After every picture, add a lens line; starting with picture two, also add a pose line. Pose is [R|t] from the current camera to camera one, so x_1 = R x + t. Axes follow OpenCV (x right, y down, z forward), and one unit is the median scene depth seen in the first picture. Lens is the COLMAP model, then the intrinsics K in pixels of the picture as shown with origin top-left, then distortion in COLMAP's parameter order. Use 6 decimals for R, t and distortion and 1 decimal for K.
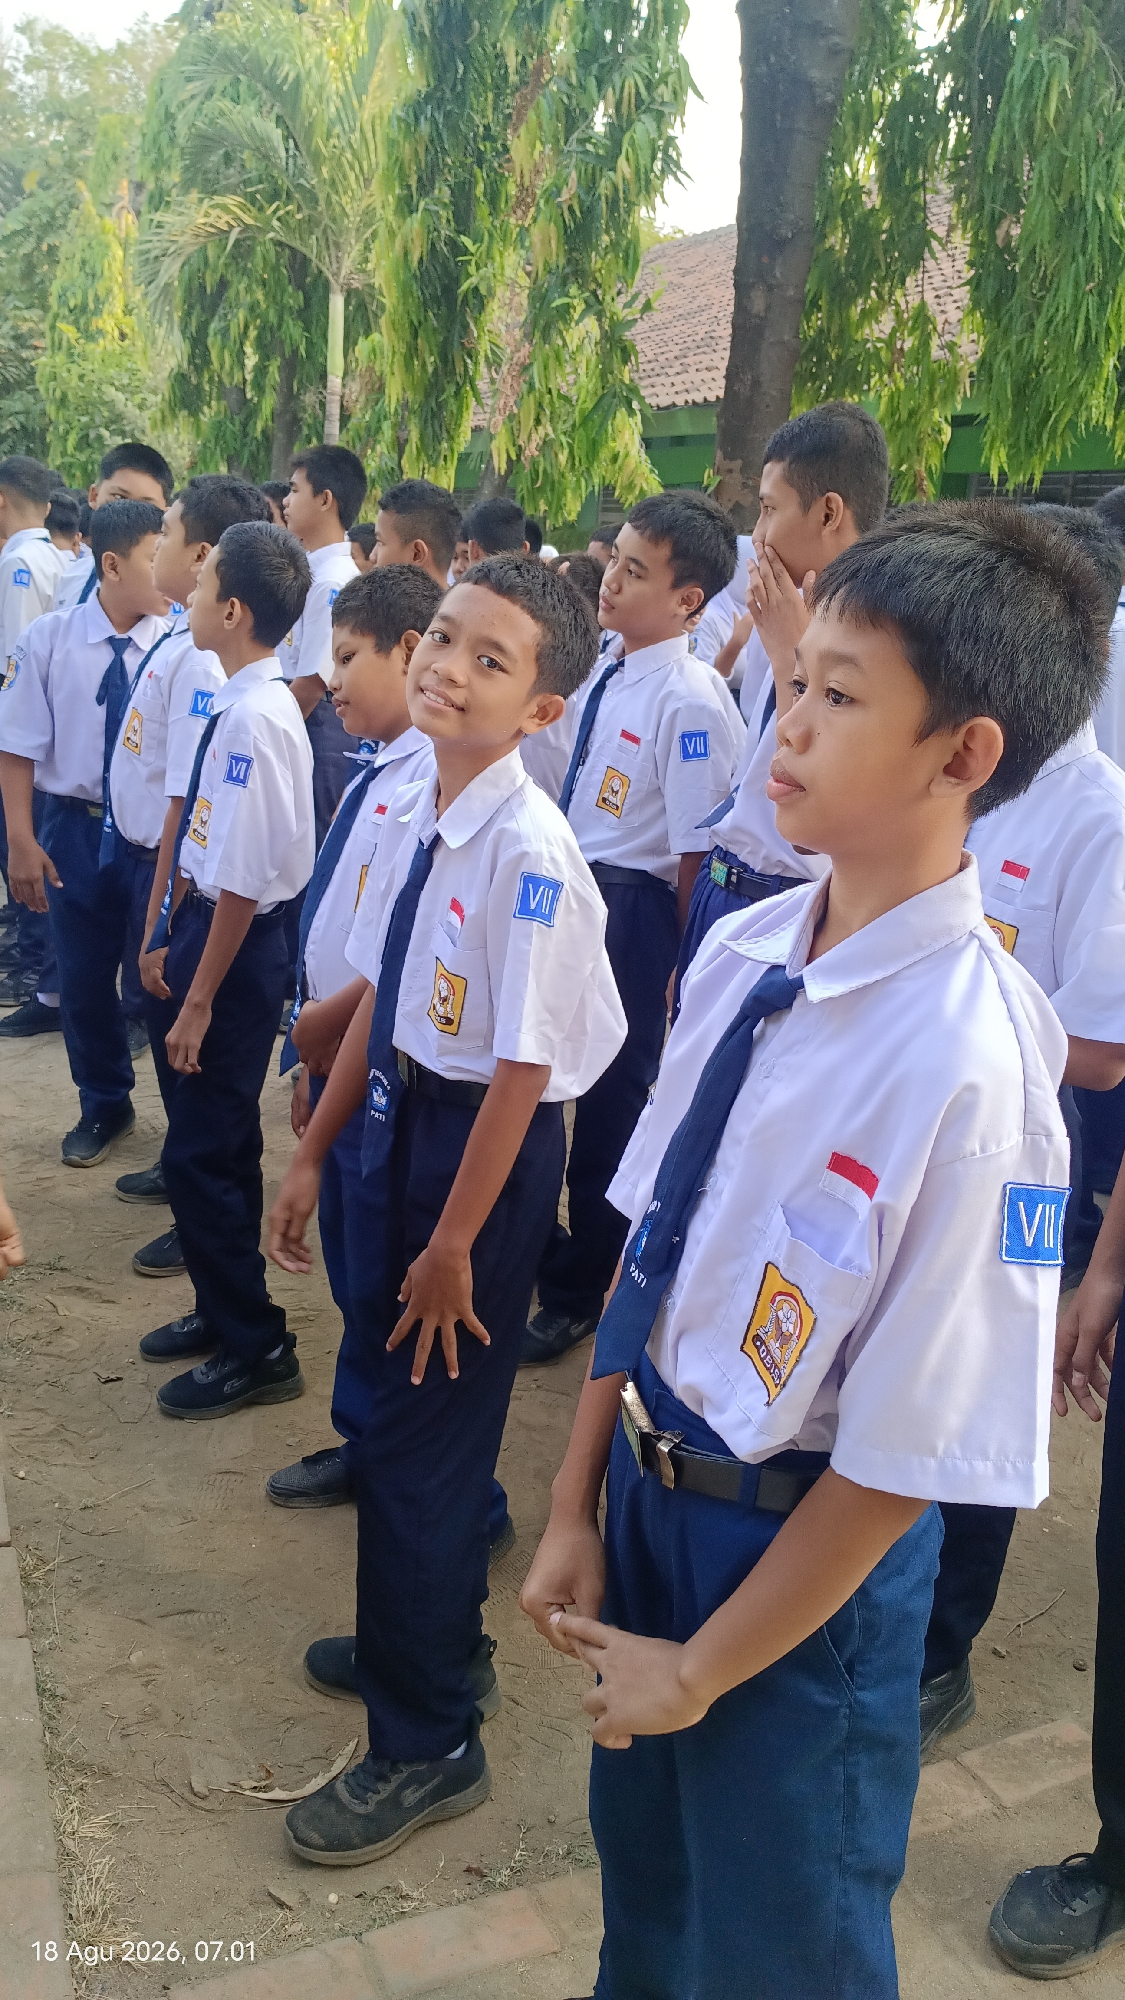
lens RADIAL K [[1524.6, 0, 553.3], [0, 1524.6, 1026.5], [0, 0, 1]] dist [0.003600, -0.032555]
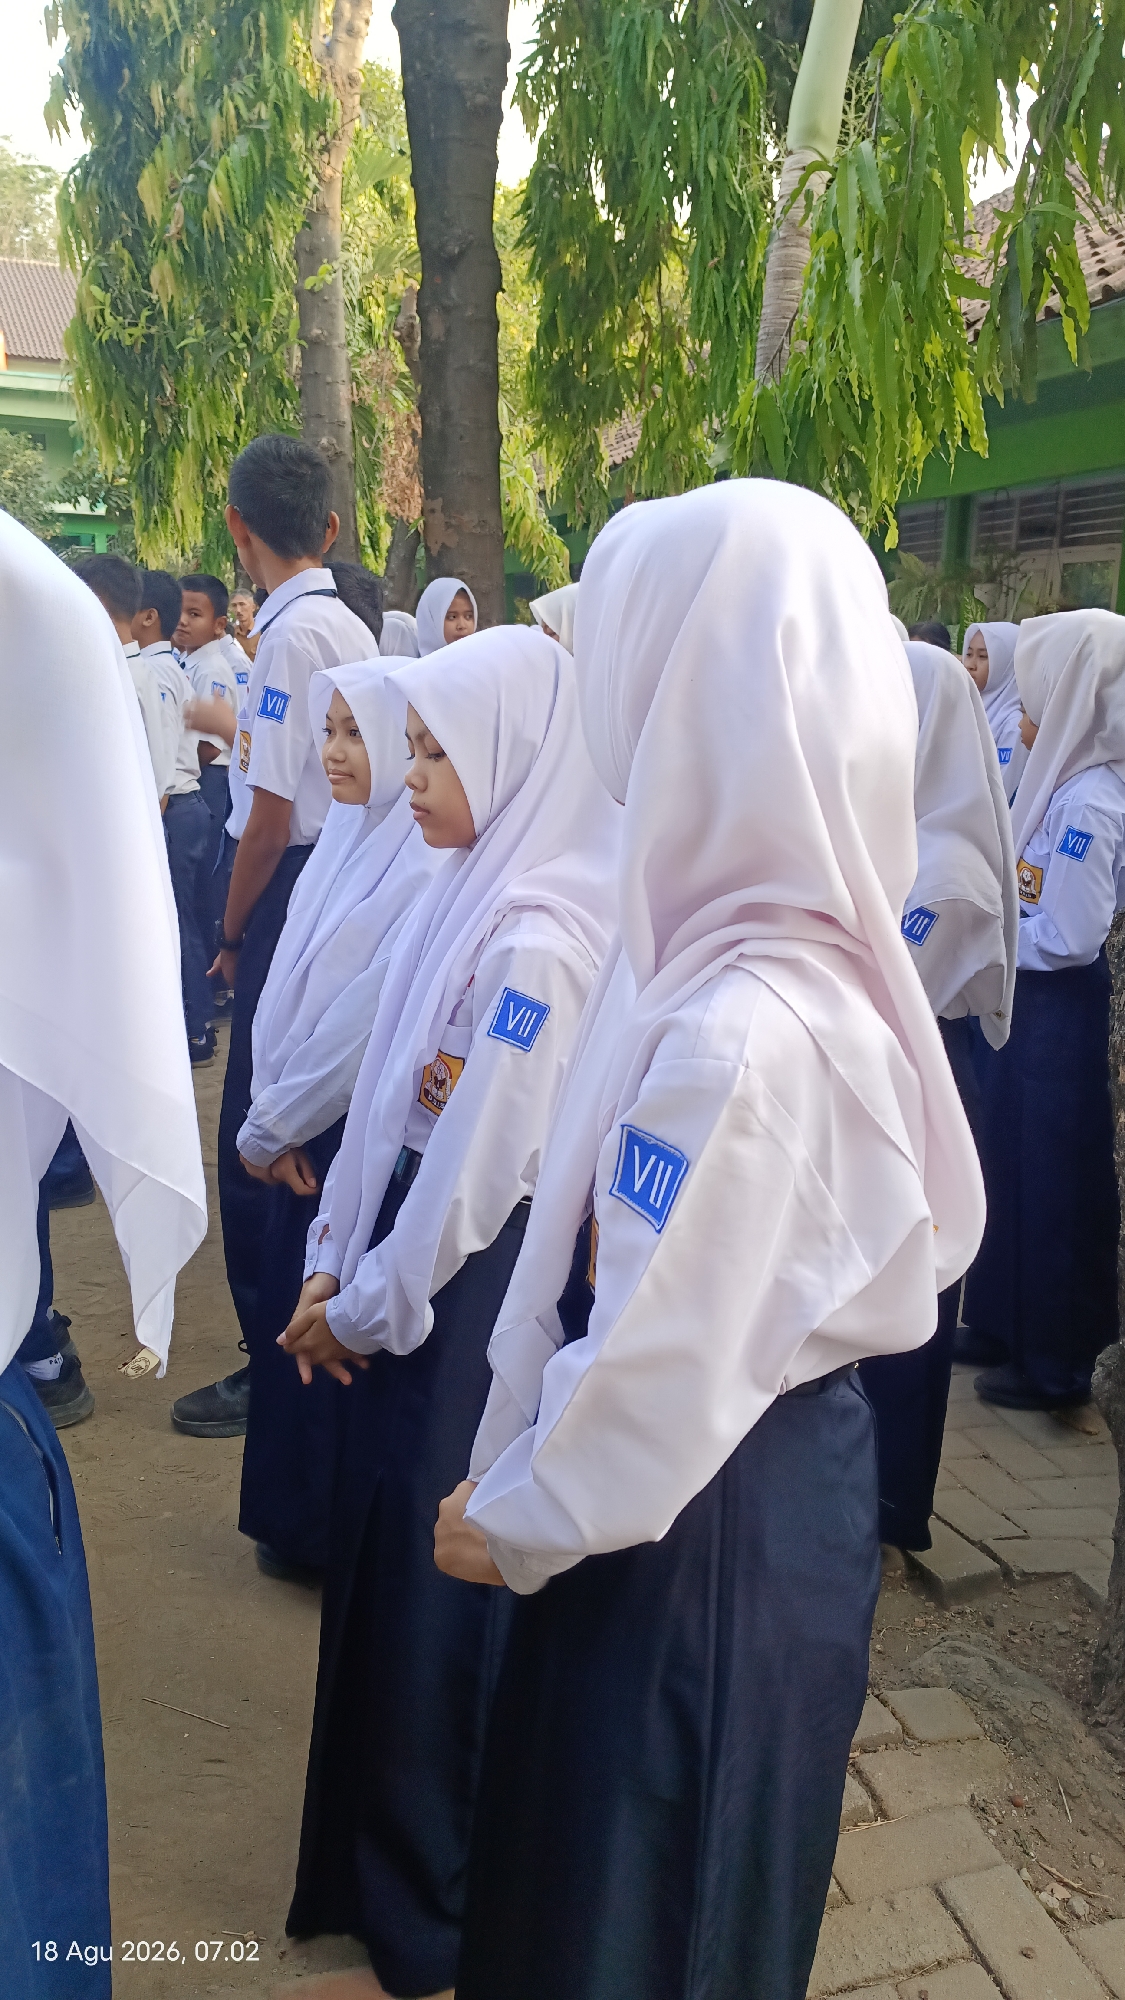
lens RADIAL K [[1509.0, 0, 562.5], [0, 1509.0, 1000.0], [0, 0, 1]] dist [0.012002, -0.051605]
pose [[0.988736, -0.029427, -0.146750, 0.298857], [0.019579, 0.997486, -0.068107, -0.008557], [0.148385, 0.064466, 0.986826, 0.129864]]
